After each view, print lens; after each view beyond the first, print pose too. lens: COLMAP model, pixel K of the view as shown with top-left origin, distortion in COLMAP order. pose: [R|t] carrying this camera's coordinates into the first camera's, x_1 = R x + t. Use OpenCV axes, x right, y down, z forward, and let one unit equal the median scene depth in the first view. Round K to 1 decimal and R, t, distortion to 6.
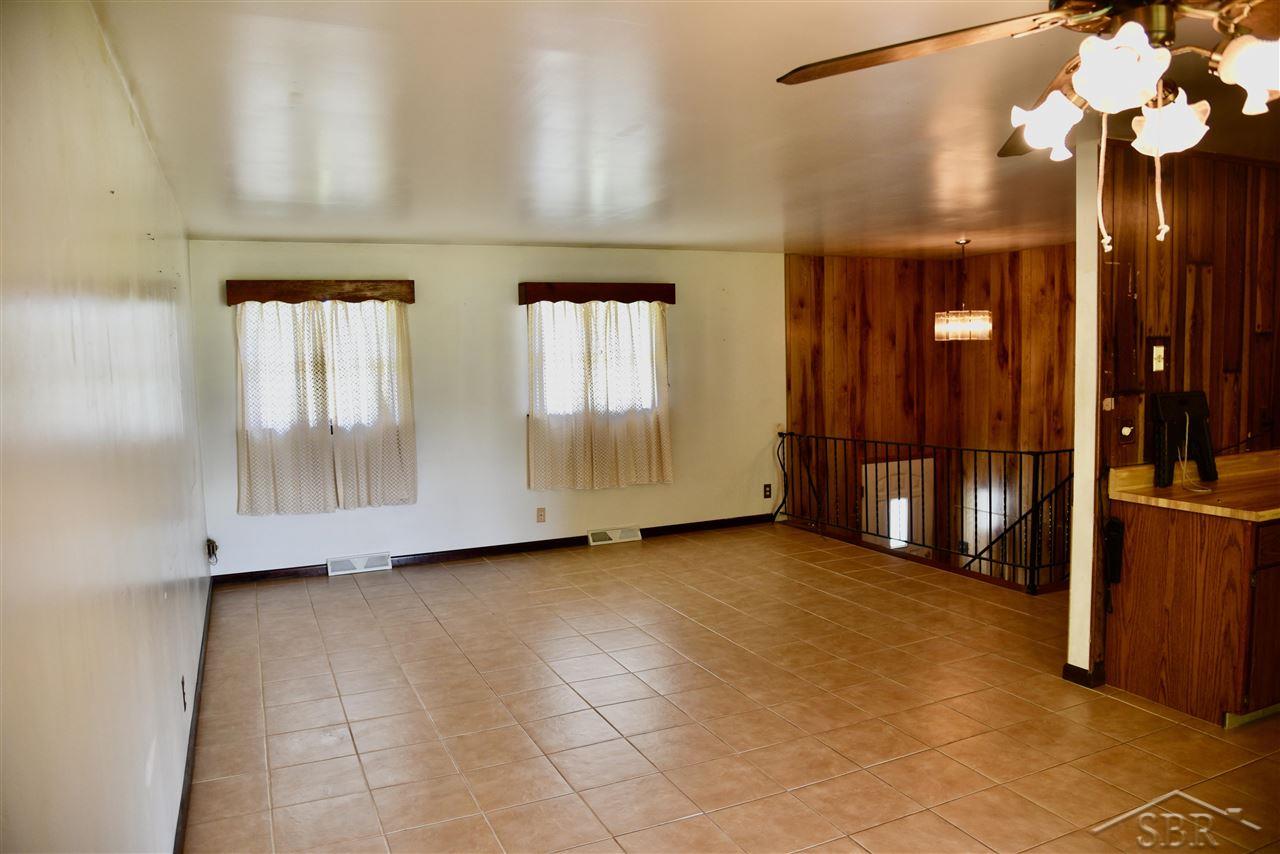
lens RADIAL K [[875.3, 0, 640.0], [0, 875.3, 427.0], [0, 0, 1]] dist [-0.047435, 0.000040]
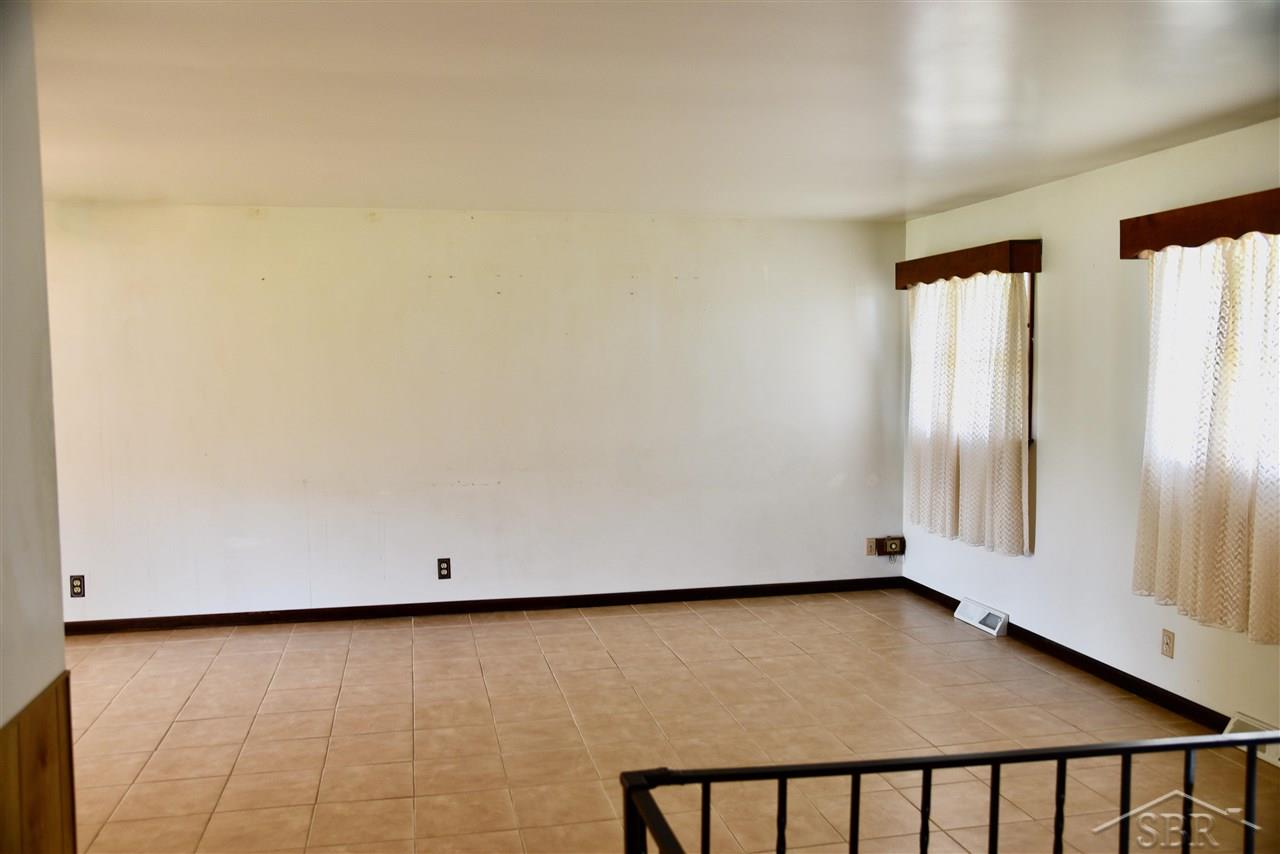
lens RADIAL K [[990.3, 0, 591.4], [0, 990.3, 432.5], [0, 0, 1]] dist [0.000599, 0.073690]
pose [[-0.226402, 0.100323, -0.968854, 0.692407], [-0.057343, 0.991584, 0.116076, -0.101274], [0.972345, 0.081837, -0.218743, 0.982213]]
